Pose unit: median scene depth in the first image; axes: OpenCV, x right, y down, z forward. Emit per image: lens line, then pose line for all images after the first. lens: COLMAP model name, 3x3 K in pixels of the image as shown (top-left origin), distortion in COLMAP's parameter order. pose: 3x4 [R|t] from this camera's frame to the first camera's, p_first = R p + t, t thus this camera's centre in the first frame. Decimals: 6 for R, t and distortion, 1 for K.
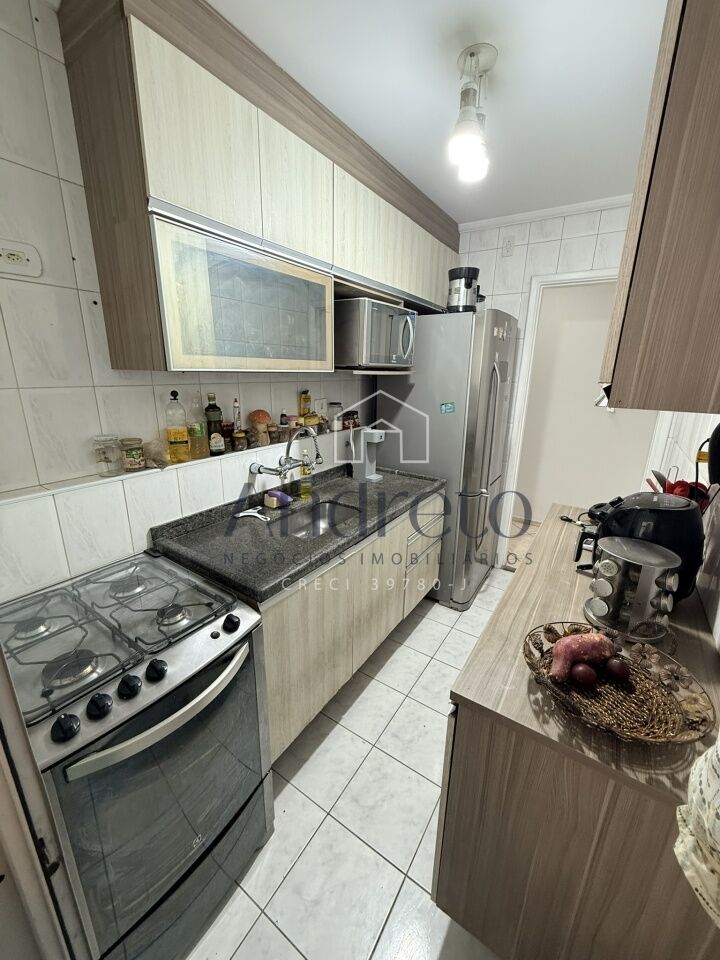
lens RADIAL K [[382.8, 0, 360.0], [0, 382.8, 480.0], [0, 0, 1]] dist [-0.002084, -0.000120]
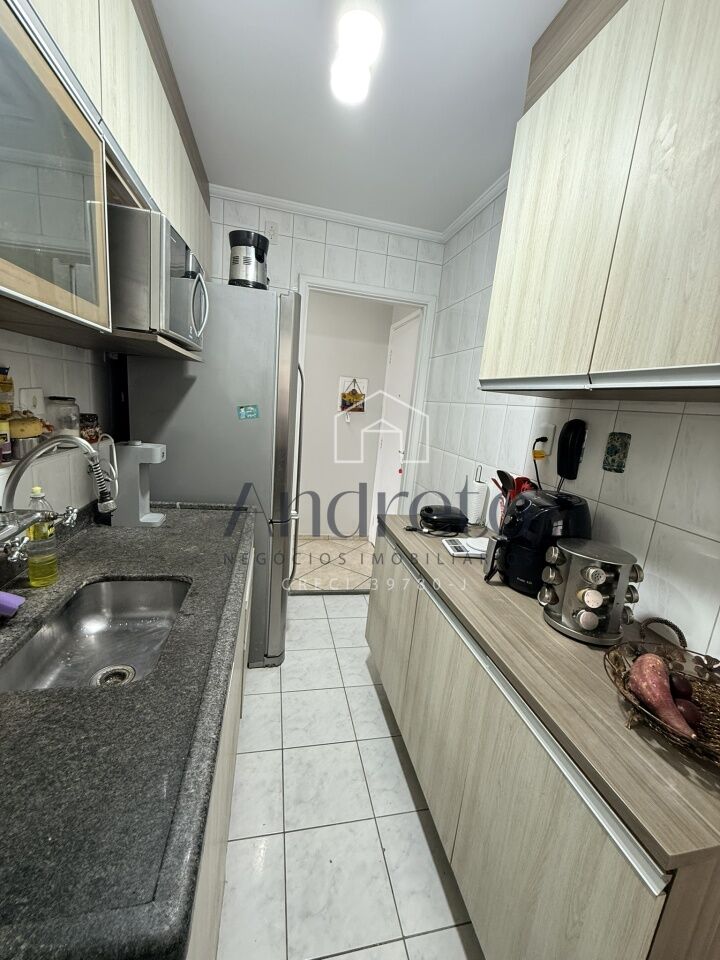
lens RADIAL K [[383.8, 0, 360.0], [0, 383.8, 480.0], [0, 0, 1]] dist [0.000802, -0.003559]
pose [[0.701330, -0.096484, 0.706277, -0.228692], [0.125080, 0.992082, 0.011324, -0.048435], [-0.701777, 0.080399, 0.707845, 0.432197]]
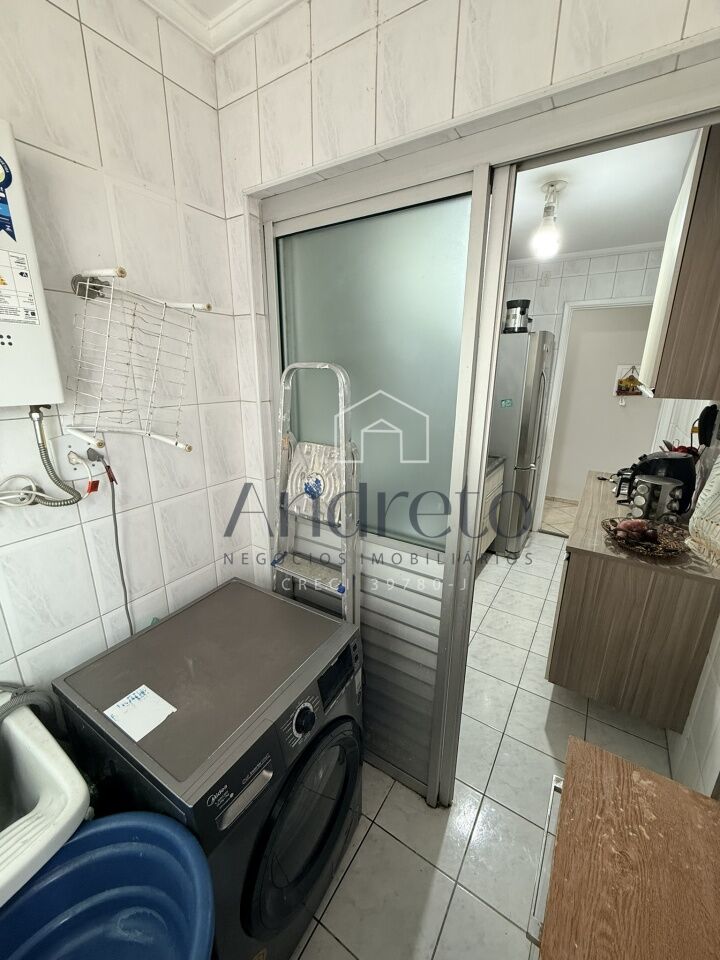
lens RADIAL K [[382.8, 0, 360.0], [0, 382.8, 480.0], [0, 0, 1]] dist [-0.002084, -0.000120]
pose [[0.999906, -0.012690, 0.005265, -0.404517], [0.012688, 0.999919, 0.000462, 0.100607], [-0.005270, -0.000395, 0.999986, -0.463924]]
